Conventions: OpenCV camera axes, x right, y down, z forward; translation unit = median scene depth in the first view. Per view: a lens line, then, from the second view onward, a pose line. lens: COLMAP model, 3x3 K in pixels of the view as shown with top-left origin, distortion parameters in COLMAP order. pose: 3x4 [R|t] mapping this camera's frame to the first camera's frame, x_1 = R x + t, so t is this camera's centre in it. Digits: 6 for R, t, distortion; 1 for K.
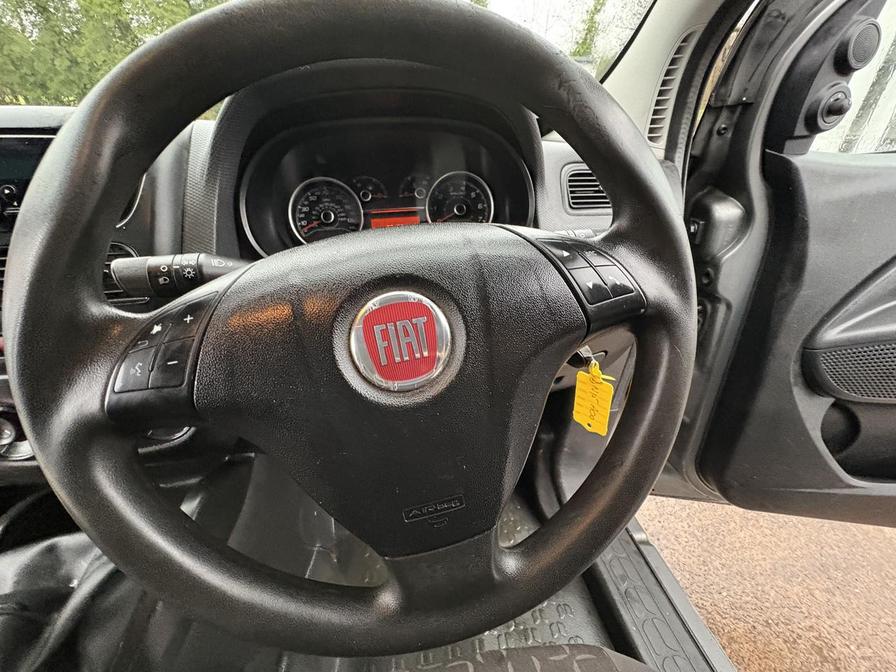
lens RADIAL K [[355.8, 0, 446.4], [0, 355.8, 336.7], [0, 0, 1]] dist [-0.000953, 0.000219]
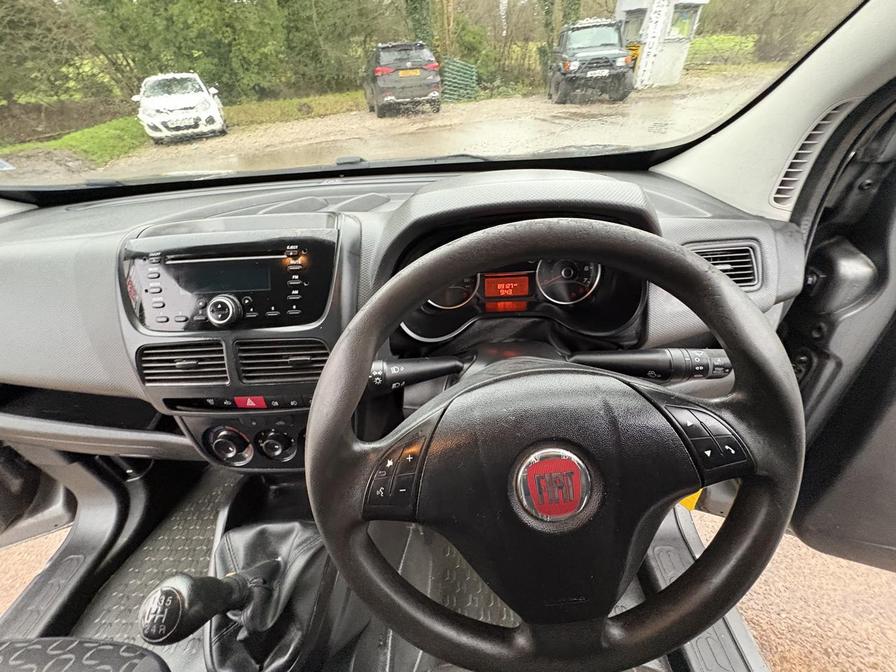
lens RADIAL K [[355.8, 0, 446.4], [0, 355.8, 336.7], [0, 0, 1]] dist [-0.000953, 0.000219]
pose [[0.985304, 0.072223, -0.154793, -0.112138], [-0.053782, 0.991294, 0.120182, -0.217258], [0.162125, -0.110091, 0.980610, -0.111362]]
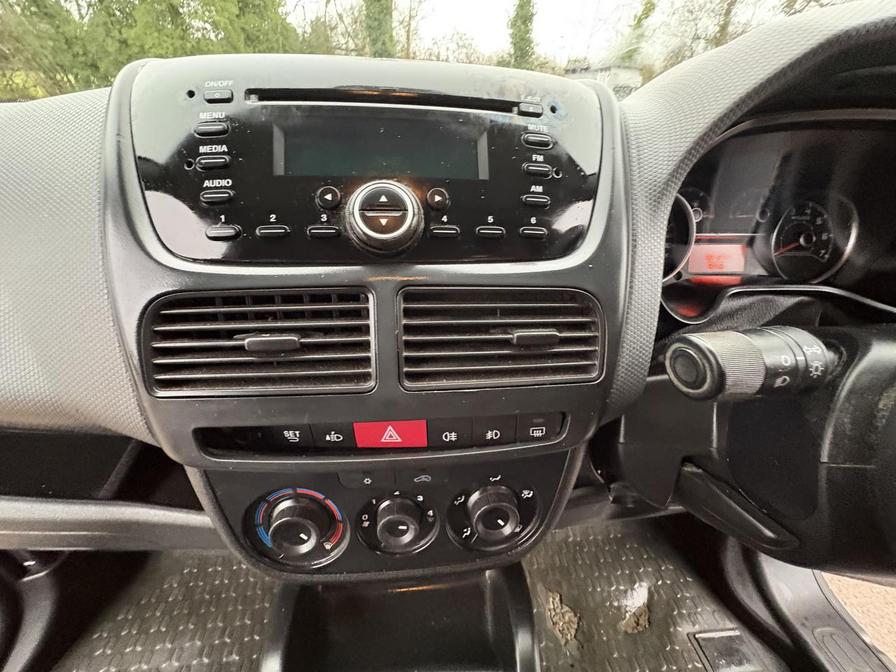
lens RADIAL K [[357.3, 0, 445.8], [0, 357.3, 335.8], [0, 0, 1]] dist [-0.000406, 0.000149]
pose [[0.996747, 0.072943, -0.034280, -0.535732], [-0.072996, 0.997332, -0.000272, -0.078329], [0.034169, 0.002774, 0.999412, 0.174412]]
